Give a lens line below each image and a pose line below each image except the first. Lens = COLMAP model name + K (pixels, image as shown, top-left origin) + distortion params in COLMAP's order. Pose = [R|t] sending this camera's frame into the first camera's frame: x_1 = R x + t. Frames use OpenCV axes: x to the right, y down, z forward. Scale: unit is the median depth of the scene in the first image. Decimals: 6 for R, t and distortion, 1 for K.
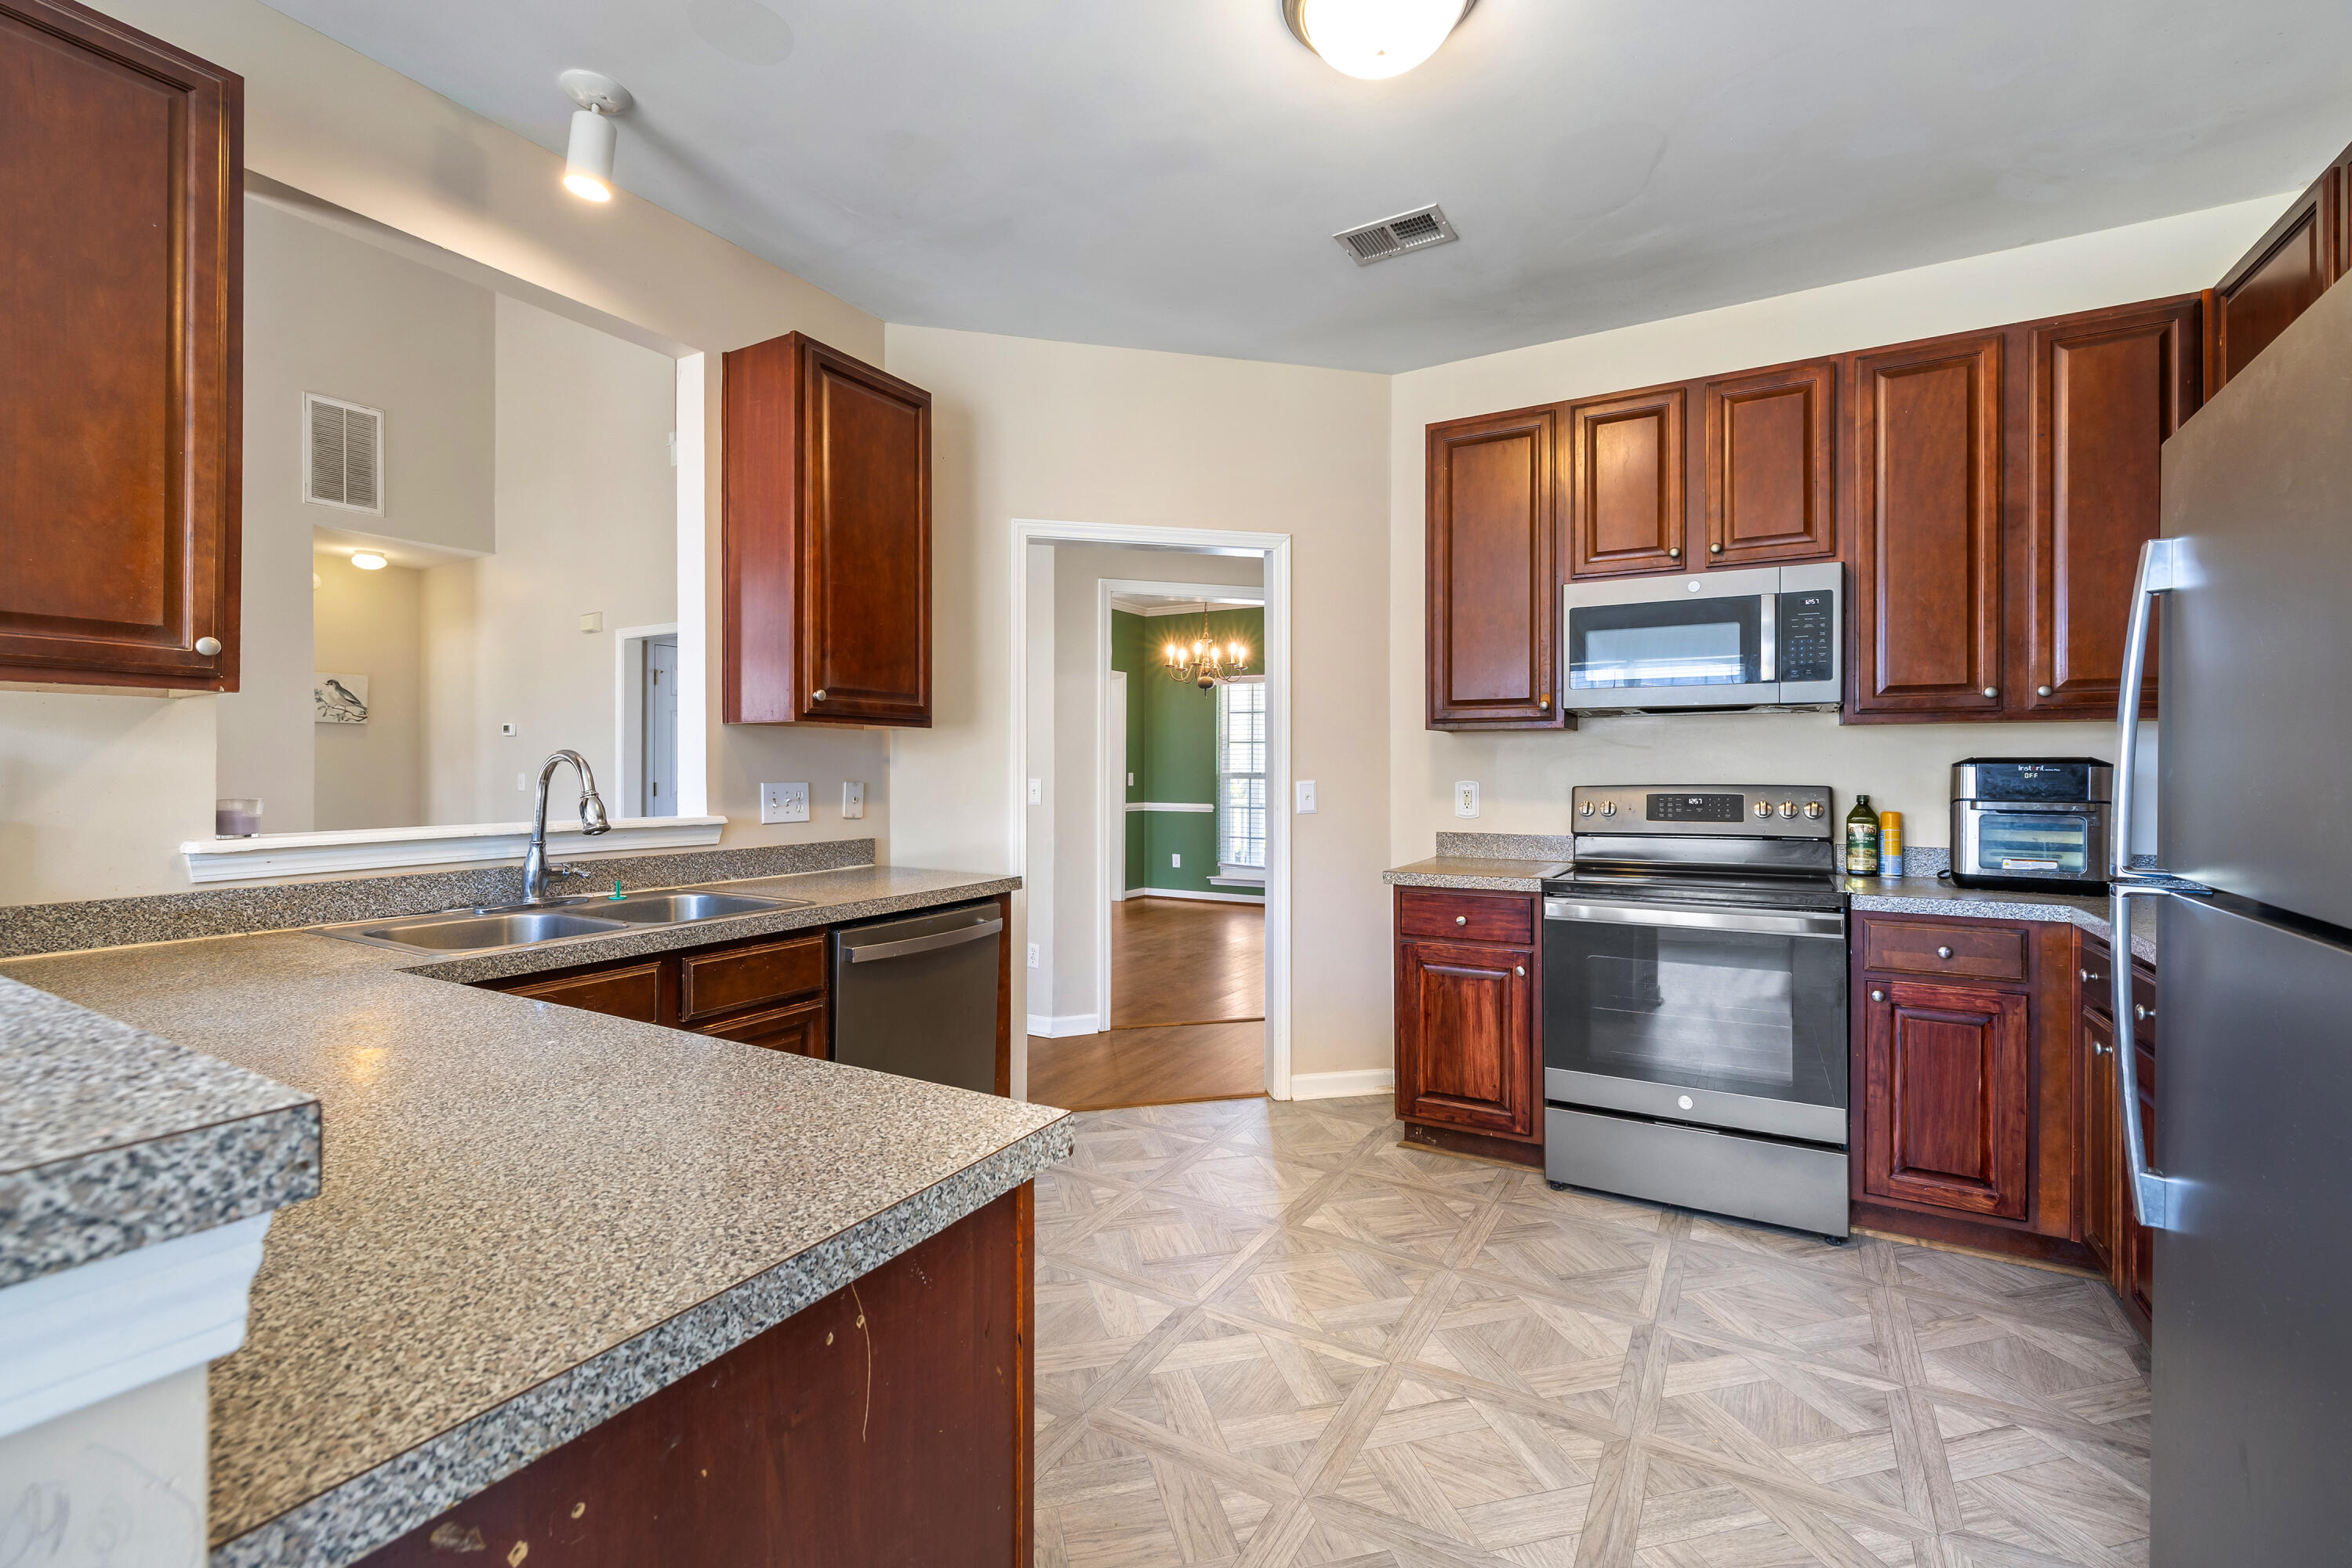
lens RADIAL K [[1034.5, 0, 1110.0], [0, 1034.5, 776.5], [0, 0, 1]] dist [-0.002538, 0.000674]
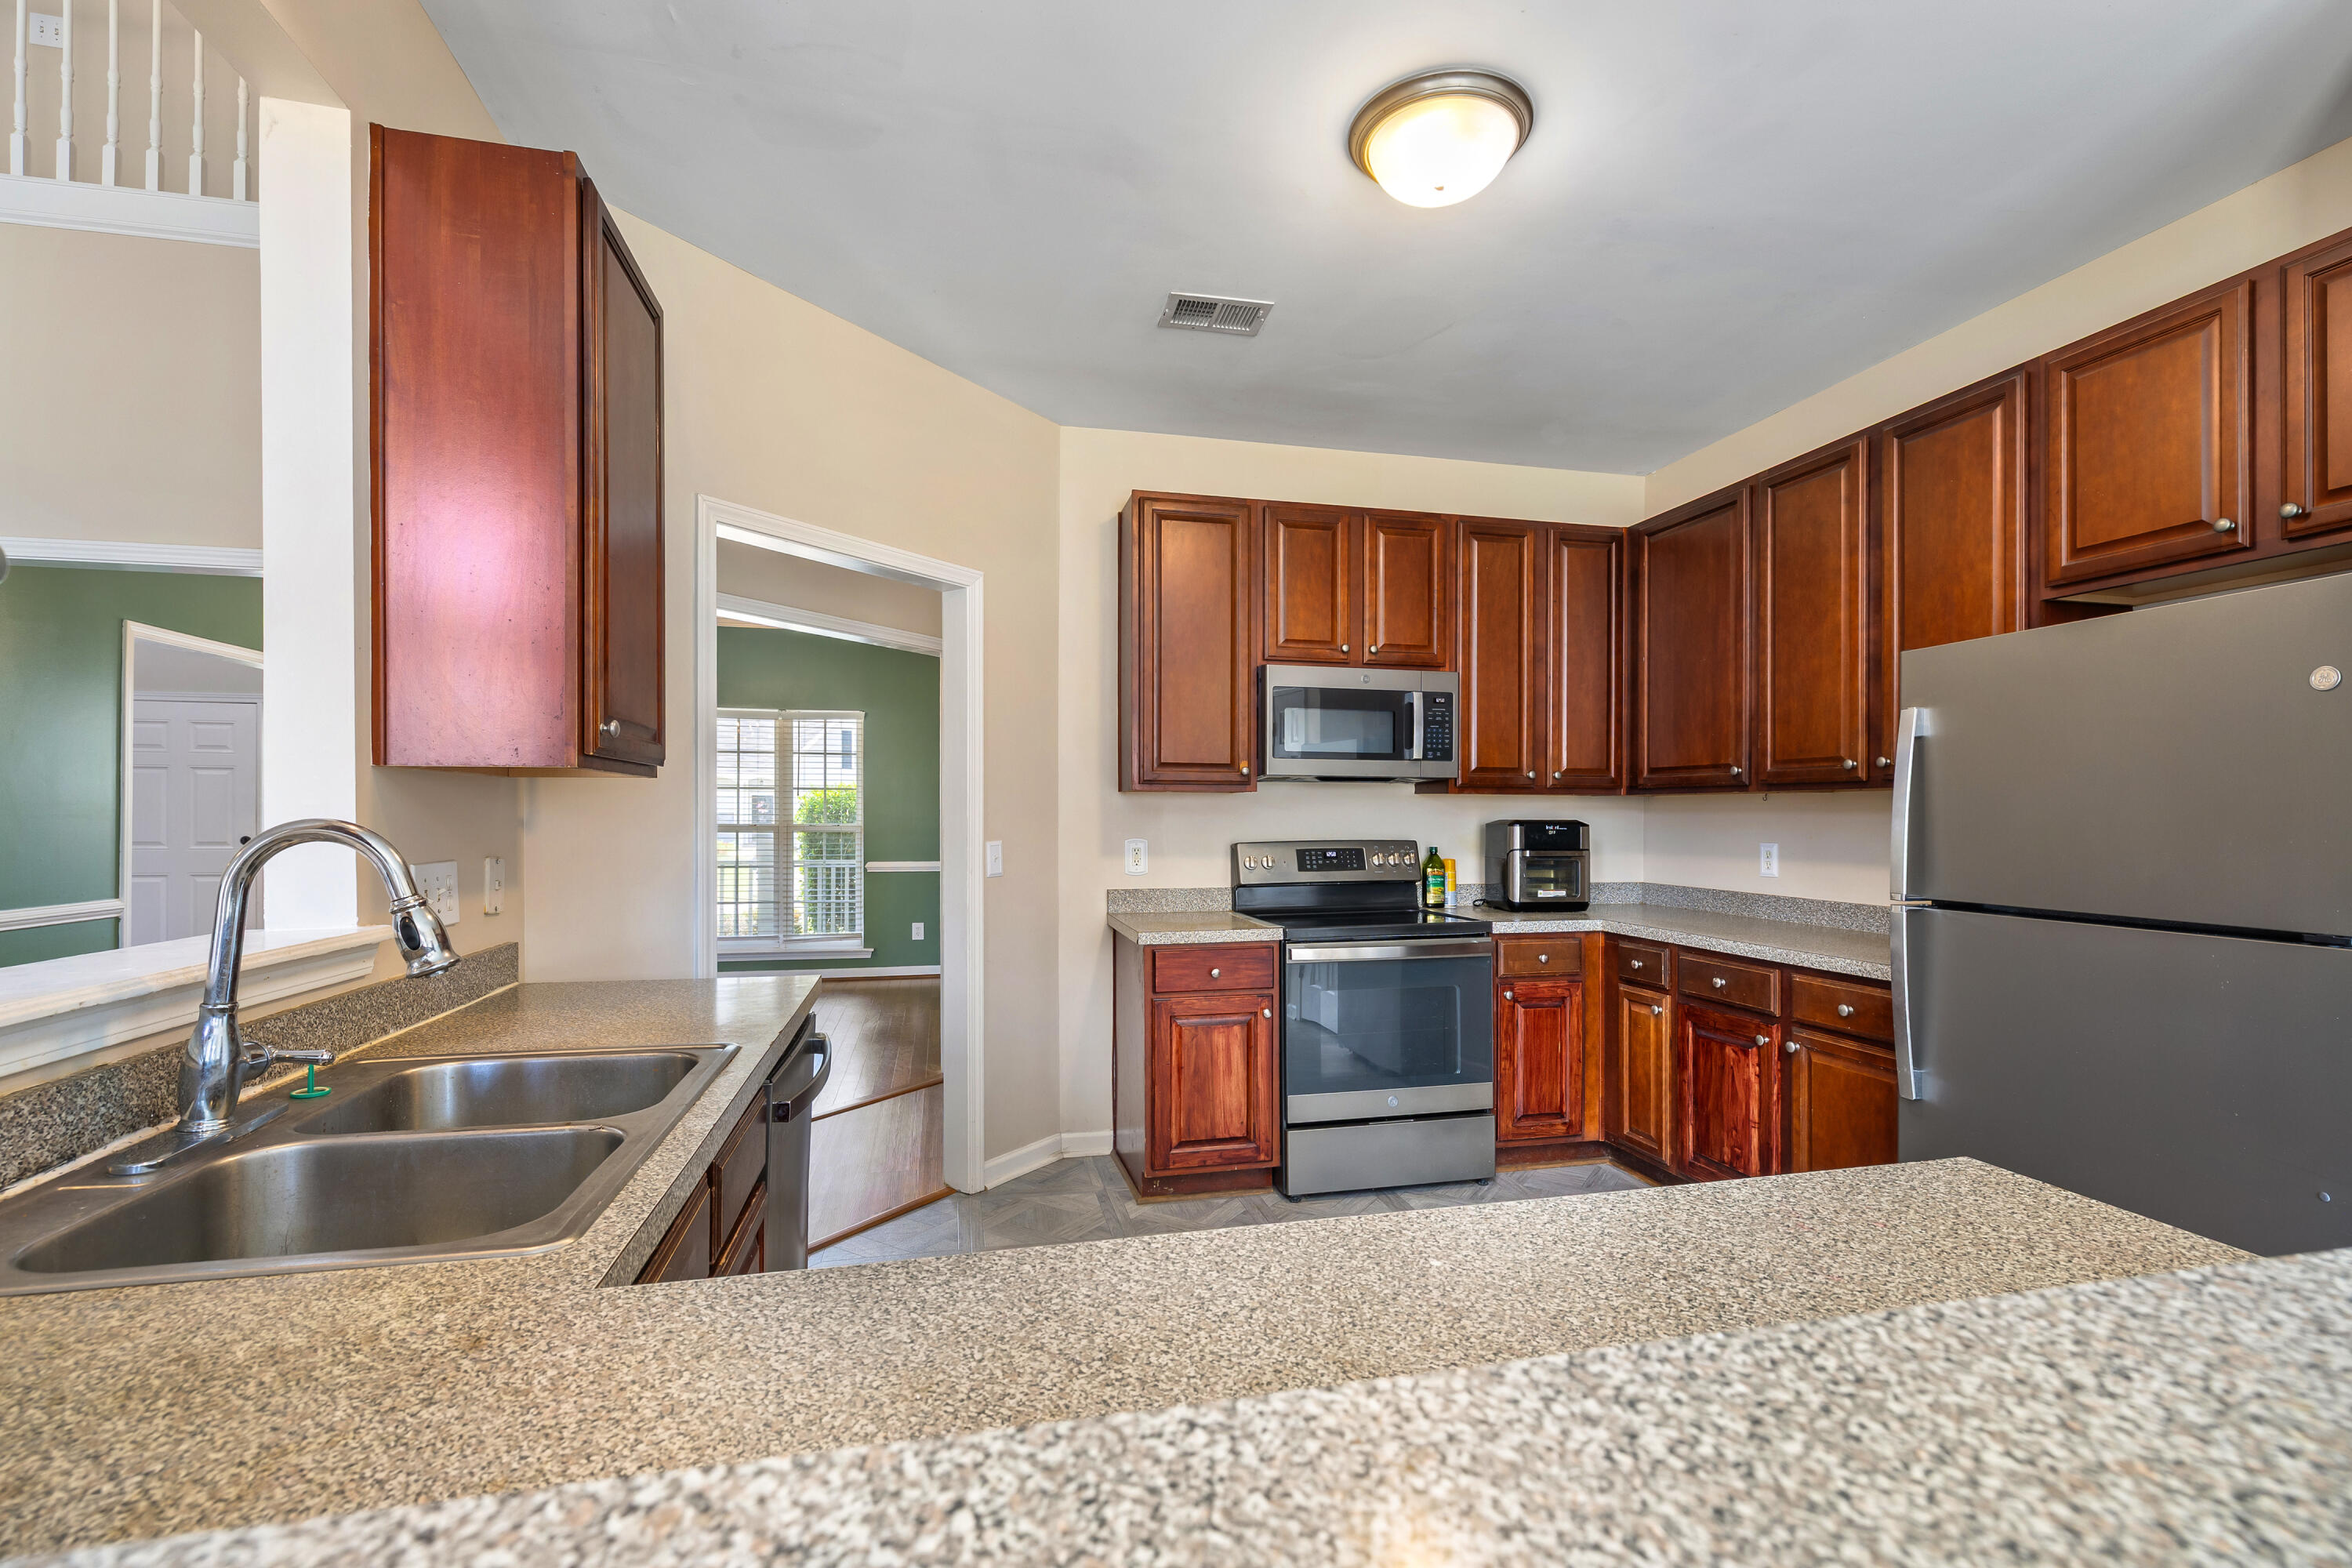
lens RADIAL K [[1073.3, 0, 1236.7], [0, 1073.3, 819.6], [0, 0, 1]] dist [0.000899, 0.000026]
pose [[0.695096, -0.001746, 0.718915, -0.450649], [0.003849, 0.999992, -0.001293, -0.016639], [-0.718907, 0.003666, 0.695097, 0.228869]]
